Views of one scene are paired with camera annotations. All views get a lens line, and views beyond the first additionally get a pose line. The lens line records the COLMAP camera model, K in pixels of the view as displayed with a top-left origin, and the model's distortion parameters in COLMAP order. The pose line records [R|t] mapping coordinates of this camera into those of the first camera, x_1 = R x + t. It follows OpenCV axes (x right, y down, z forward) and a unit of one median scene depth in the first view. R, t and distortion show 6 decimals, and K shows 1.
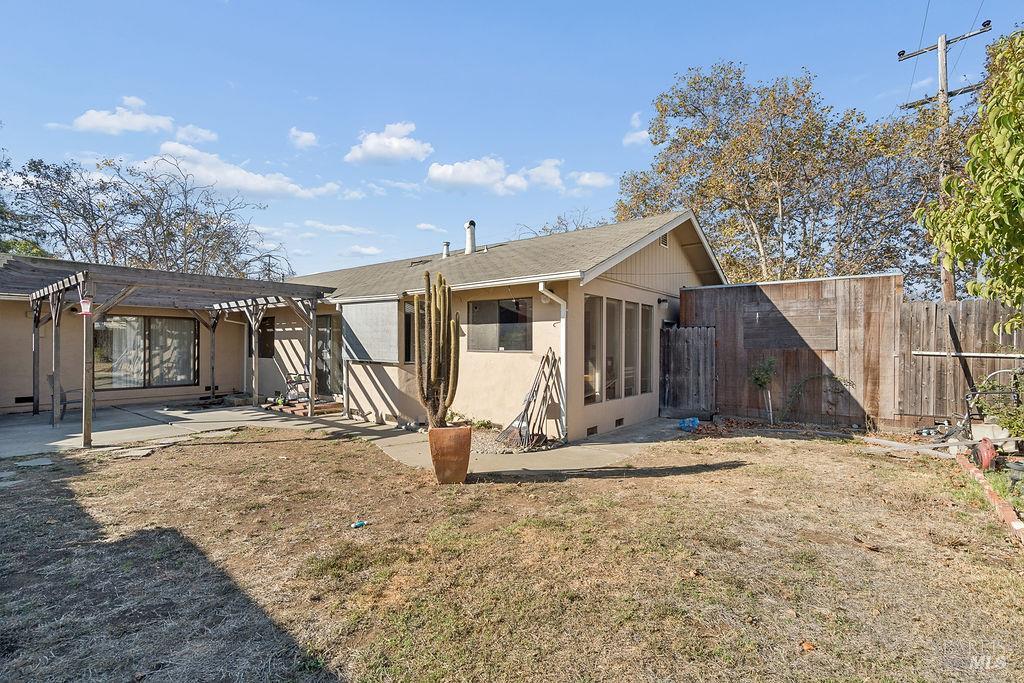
lens RADIAL K [[466.4, 0, 515.4], [0, 466.4, 346.0], [0, 0, 1]] dist [-0.006837, 0.002587]
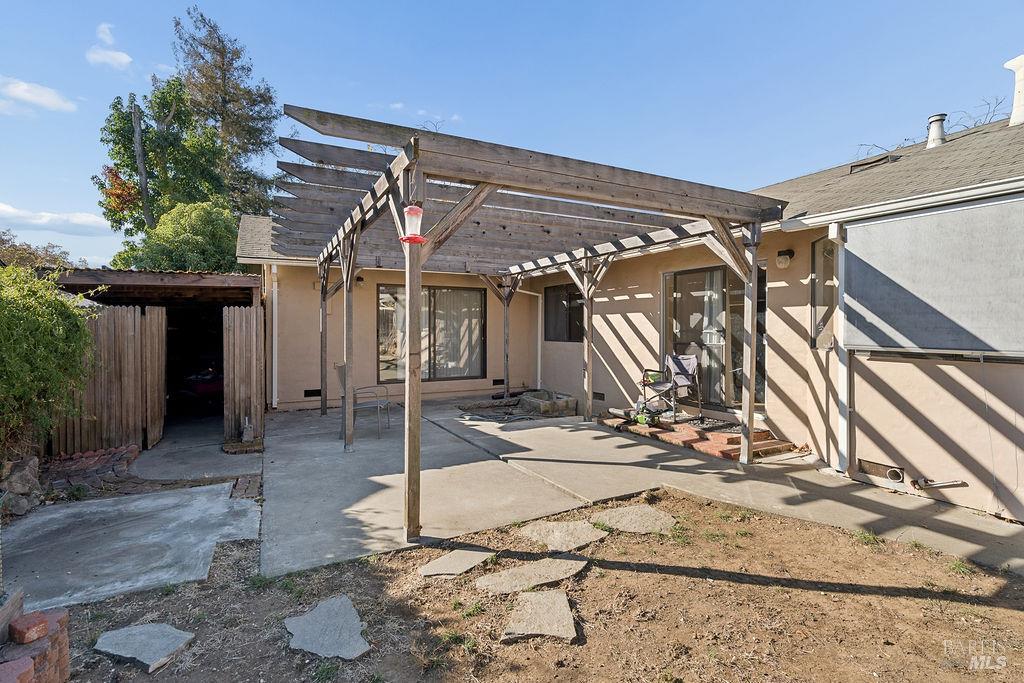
lens RADIAL K [[466.4, 0, 509.2], [0, 466.4, 335.1], [0, 0, 1]] dist [-0.006837, 0.002587]
pose [[0.914164, 0.001708, -0.405341, -0.409793], [0.003127, 0.999932, 0.011265, 0.008305], [0.405333, -0.011565, 0.914096, 0.391953]]
